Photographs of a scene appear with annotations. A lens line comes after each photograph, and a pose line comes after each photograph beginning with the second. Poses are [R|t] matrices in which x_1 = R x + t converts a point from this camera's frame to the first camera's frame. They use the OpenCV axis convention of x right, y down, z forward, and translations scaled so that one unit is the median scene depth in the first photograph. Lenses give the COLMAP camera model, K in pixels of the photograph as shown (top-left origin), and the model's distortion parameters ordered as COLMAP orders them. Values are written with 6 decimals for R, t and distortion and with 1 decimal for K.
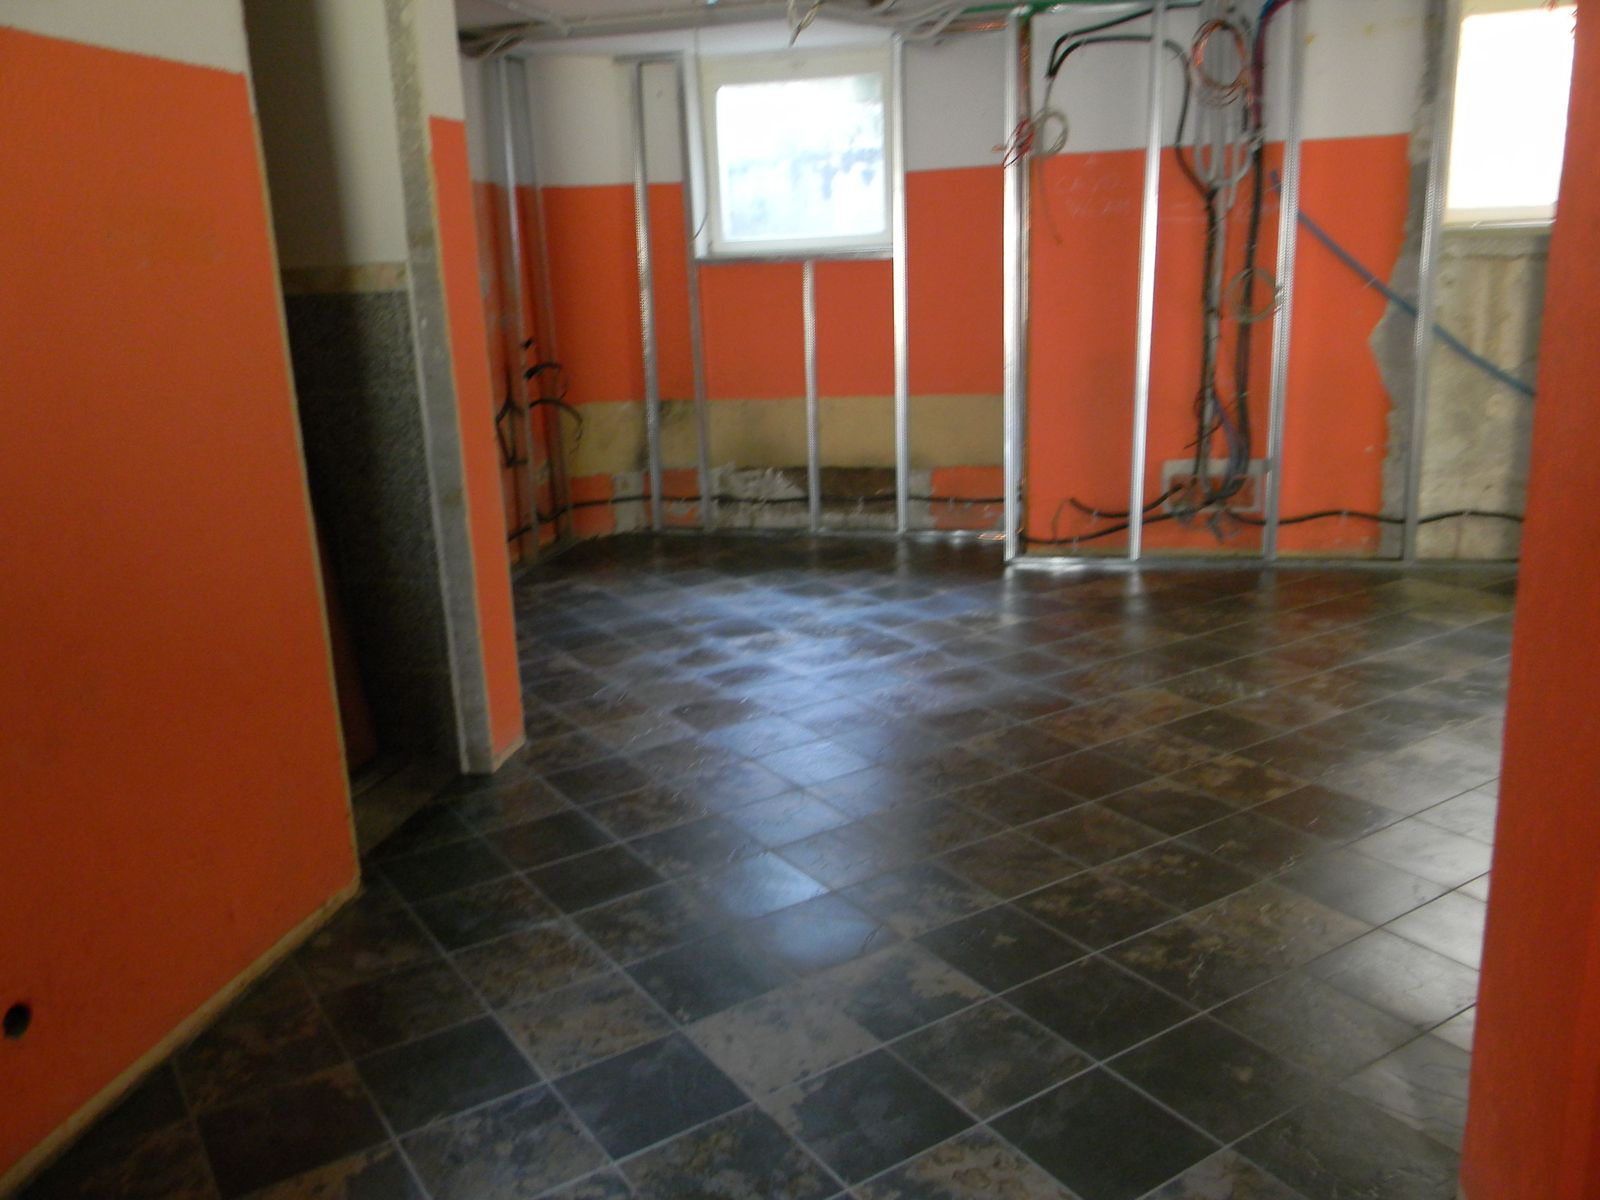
lens RADIAL K [[1282.4, 0, 782.0], [0, 1282.4, 595.1], [0, 0, 1]] dist [0.006875, -0.014069]
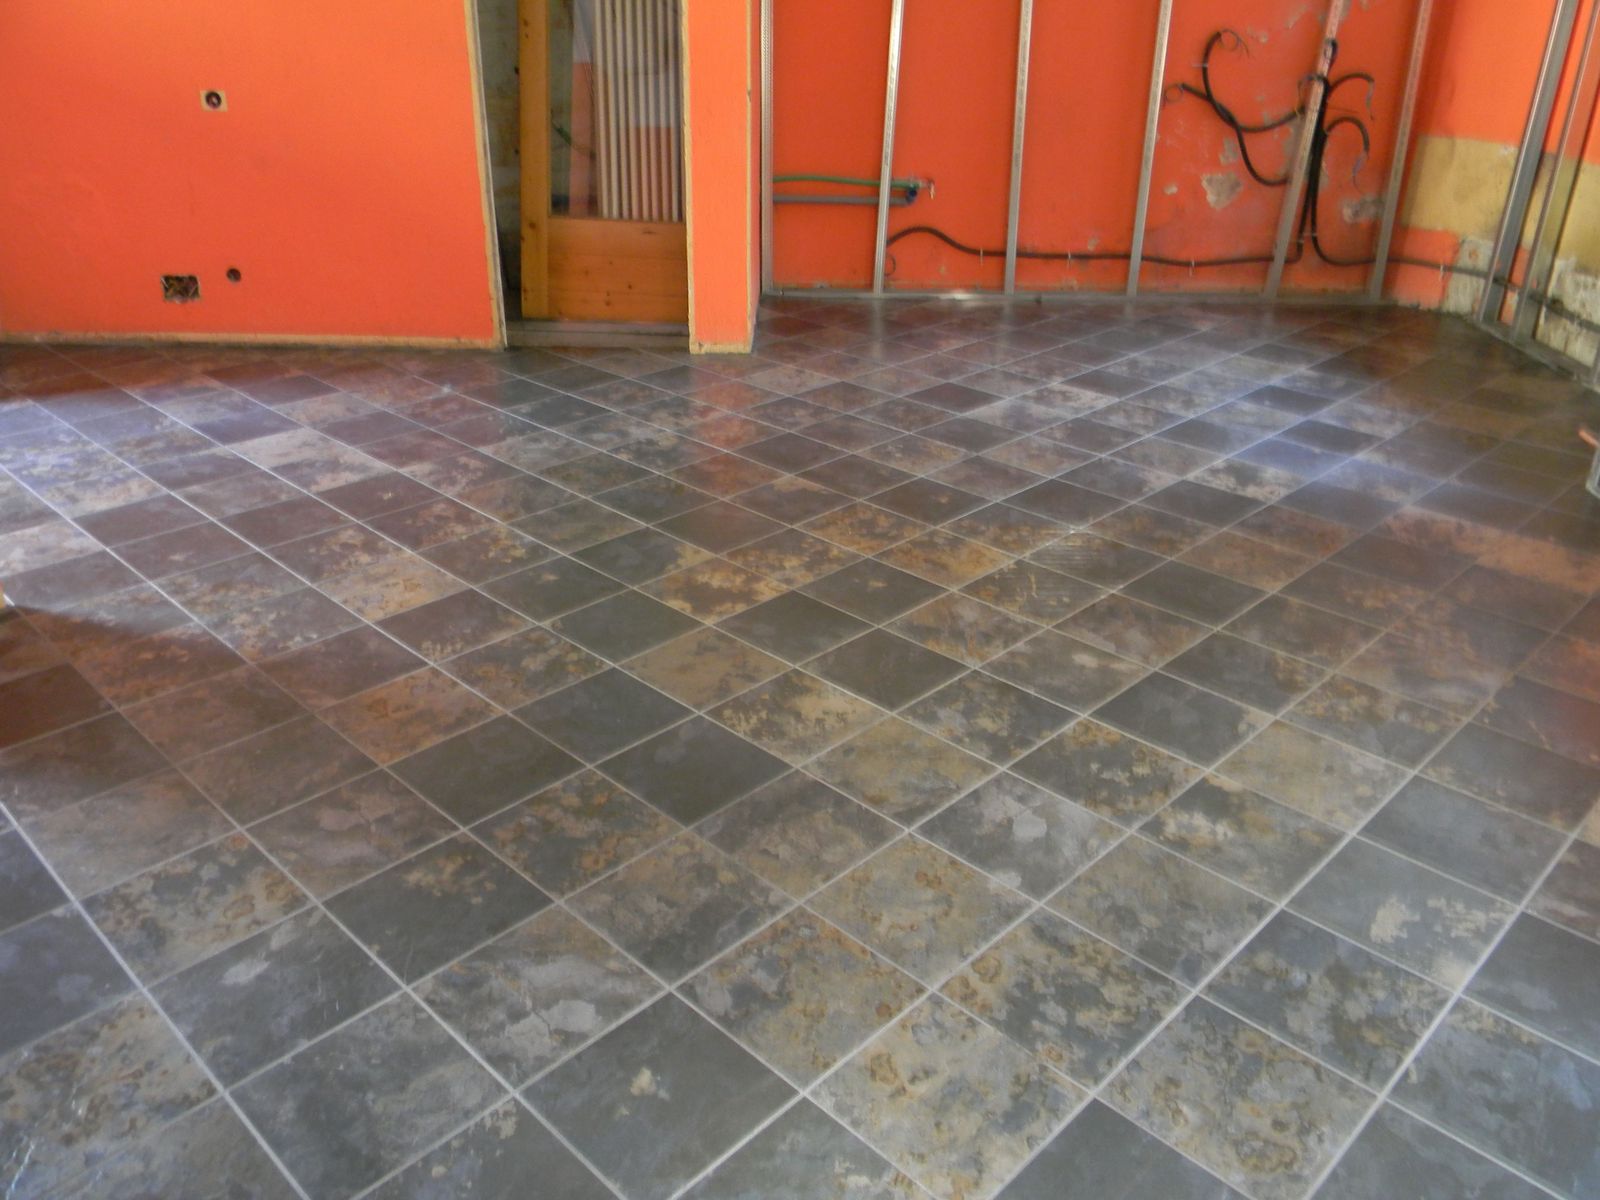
lens RADIAL K [[1282.4, 0, 782.0], [0, 1282.4, 595.1], [0, 0, 1]] dist [0.006875, -0.014069]
pose [[0.219598, 0.472194, -0.853703, 0.691499], [-0.266193, 0.870860, 0.413211, -0.142917], [0.938572, 0.136509, 0.316934, 0.467267]]
